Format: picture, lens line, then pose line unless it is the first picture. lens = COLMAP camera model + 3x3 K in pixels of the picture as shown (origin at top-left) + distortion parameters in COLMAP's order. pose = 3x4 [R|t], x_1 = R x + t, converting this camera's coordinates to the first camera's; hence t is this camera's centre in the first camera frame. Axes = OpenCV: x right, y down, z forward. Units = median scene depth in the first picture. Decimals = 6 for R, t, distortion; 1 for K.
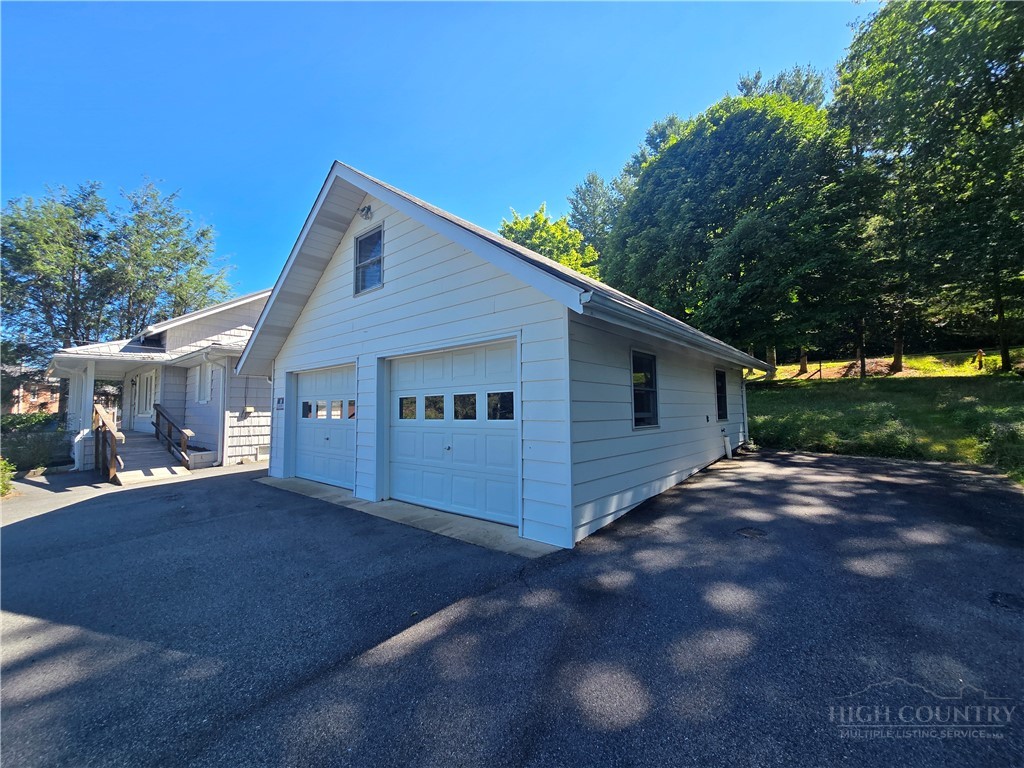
lens RADIAL K [[416.0, 0, 512.4], [0, 416.0, 384.1], [0, 0, 1]] dist [-0.006850, 0.001836]
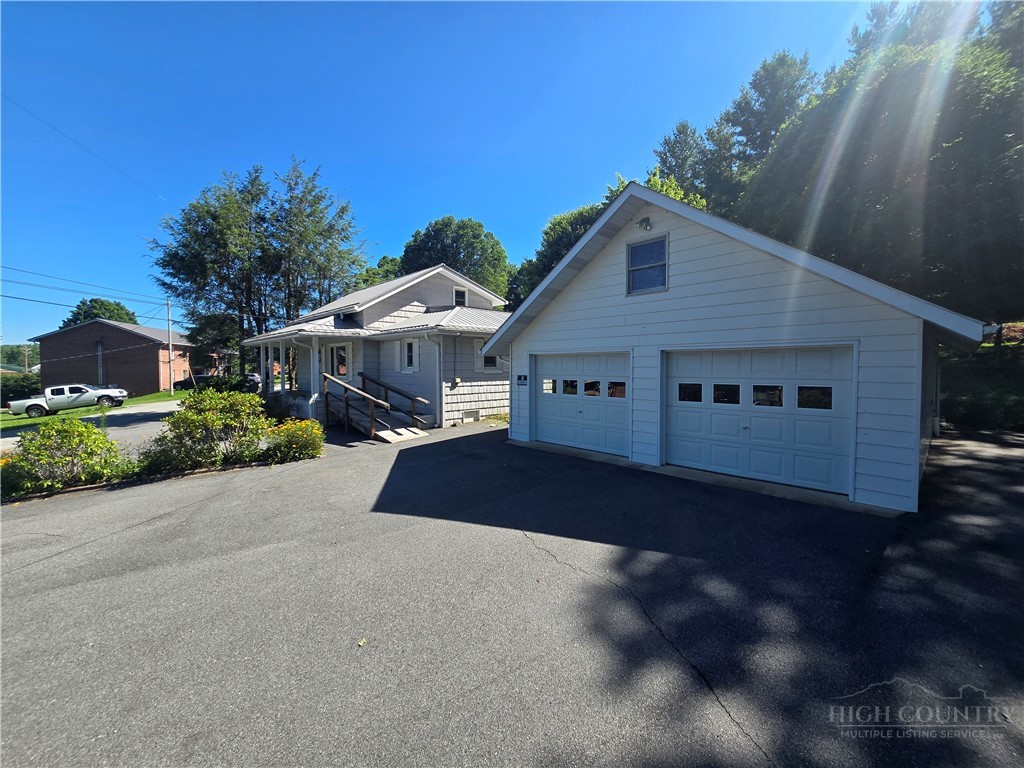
lens RADIAL K [[416.0, 0, 511.4], [0, 416.0, 382.2], [0, 0, 1]] dist [-0.006850, 0.001836]
pose [[0.994112, 0.014062, -0.107444, -0.363653], [-0.003239, 0.994957, 0.100253, -0.052320], [0.108311, -0.099315, 0.989144, -0.145427]]
